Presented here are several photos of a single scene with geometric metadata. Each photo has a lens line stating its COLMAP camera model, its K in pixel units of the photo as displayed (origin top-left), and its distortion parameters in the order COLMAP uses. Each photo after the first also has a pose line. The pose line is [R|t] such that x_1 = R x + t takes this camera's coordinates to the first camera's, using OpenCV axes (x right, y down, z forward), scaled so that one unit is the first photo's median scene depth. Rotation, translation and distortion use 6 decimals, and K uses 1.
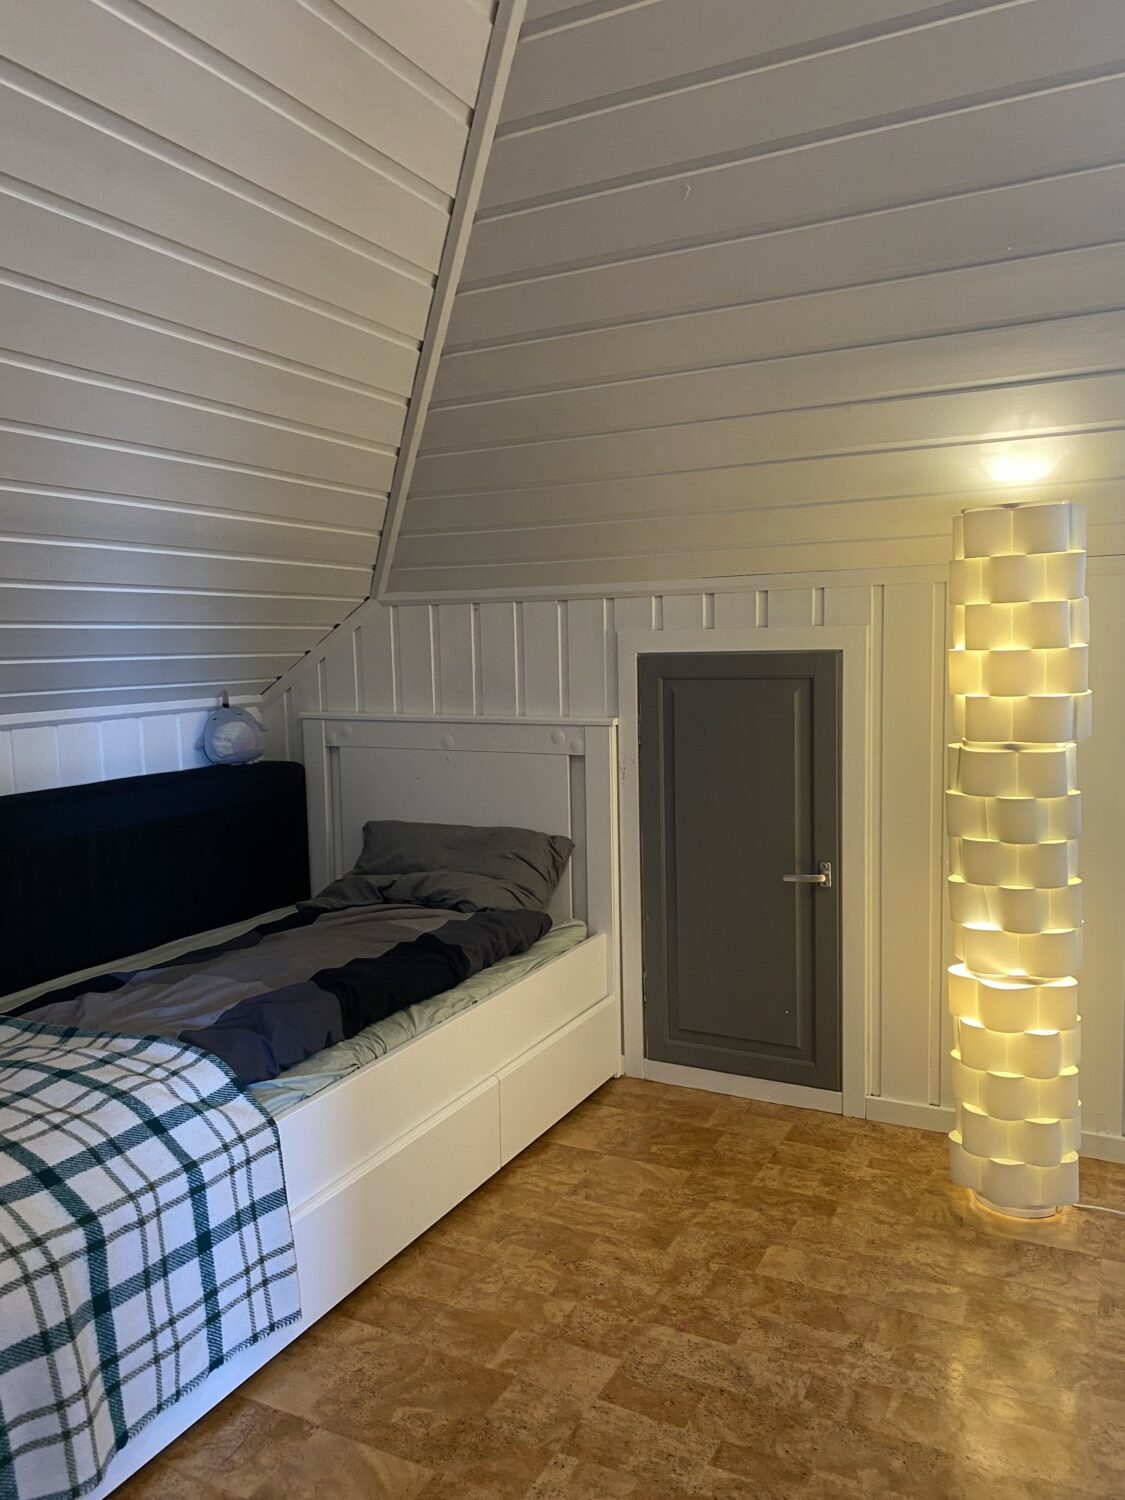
lens RADIAL K [[1157.2, 0, 557.2], [0, 1157.2, 750.3], [0, 0, 1]] dist [0.031530, -0.013592]
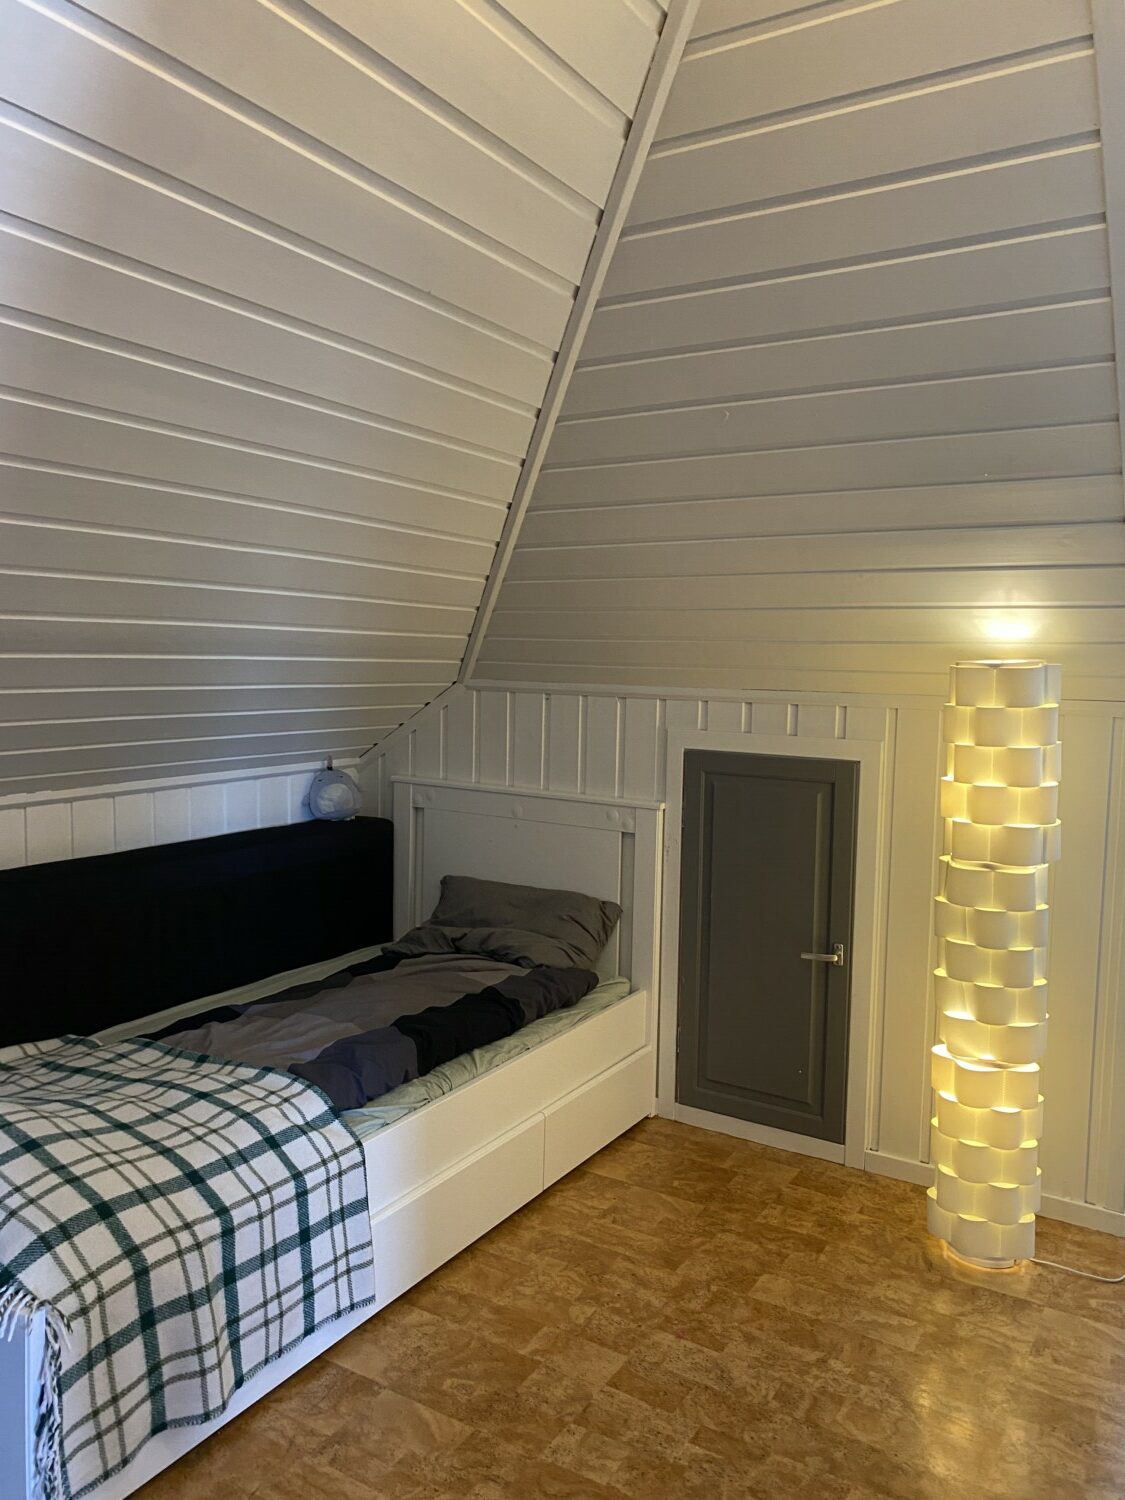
lens RADIAL K [[1157.2, 0, 558.4], [0, 1157.2, 749.8], [0, 0, 1]] dist [0.031530, -0.013592]
pose [[0.996622, 0.047813, -0.066770, 0.028045], [-0.048475, 0.998790, -0.008331, -0.090141], [0.066291, 0.011540, 0.997734, -0.209032]]
